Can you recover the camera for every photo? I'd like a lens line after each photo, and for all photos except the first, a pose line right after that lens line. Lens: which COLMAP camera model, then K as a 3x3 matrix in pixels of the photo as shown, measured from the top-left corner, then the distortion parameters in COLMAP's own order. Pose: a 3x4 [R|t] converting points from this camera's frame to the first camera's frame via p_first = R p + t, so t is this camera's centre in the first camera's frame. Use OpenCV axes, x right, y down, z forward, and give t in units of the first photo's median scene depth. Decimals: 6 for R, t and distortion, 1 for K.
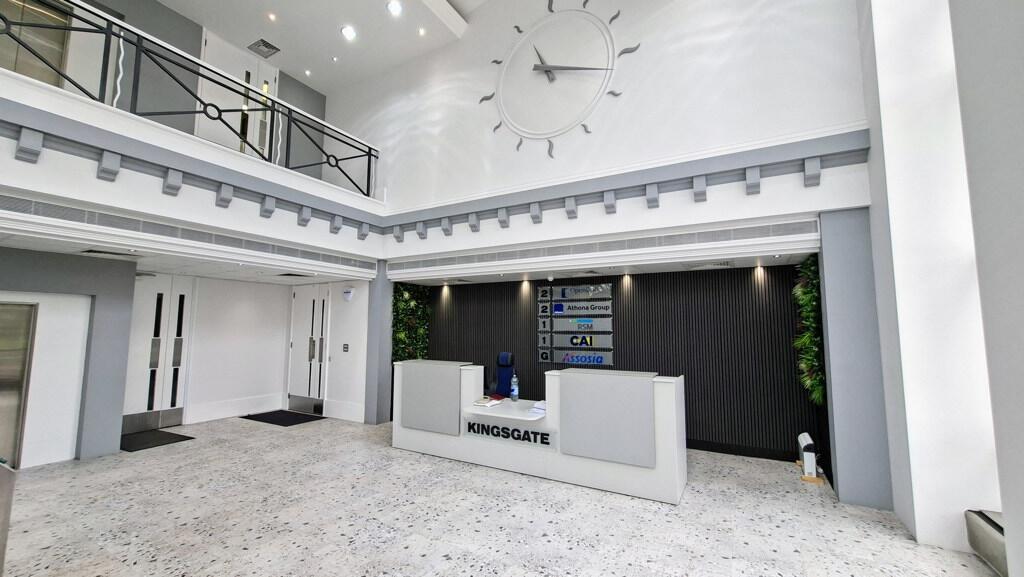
lens RADIAL K [[409.8, 0, 516.2], [0, 409.8, 293.5], [0, 0, 1]] dist [-0.000740, -0.000044]
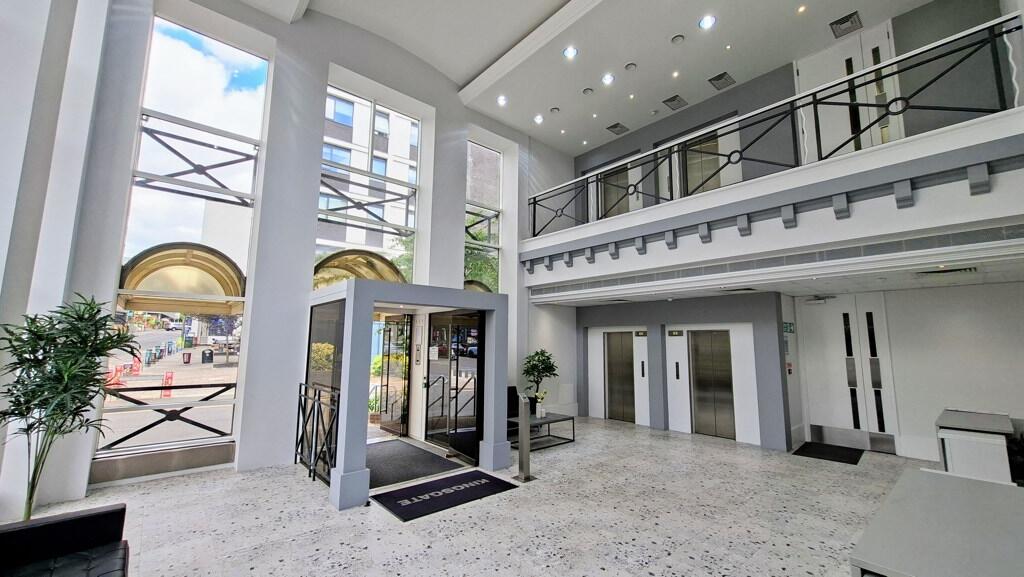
lens RADIAL K [[409.8, 0, 516.7], [0, 409.8, 283.8], [0, 0, 1]] dist [-0.000740, -0.000044]
pose [[-0.327509, -0.141279, -0.934226, 0.536069], [0.070595, 0.982335, -0.173302, 0.066401], [0.942207, -0.122709, -0.311751, 0.781365]]
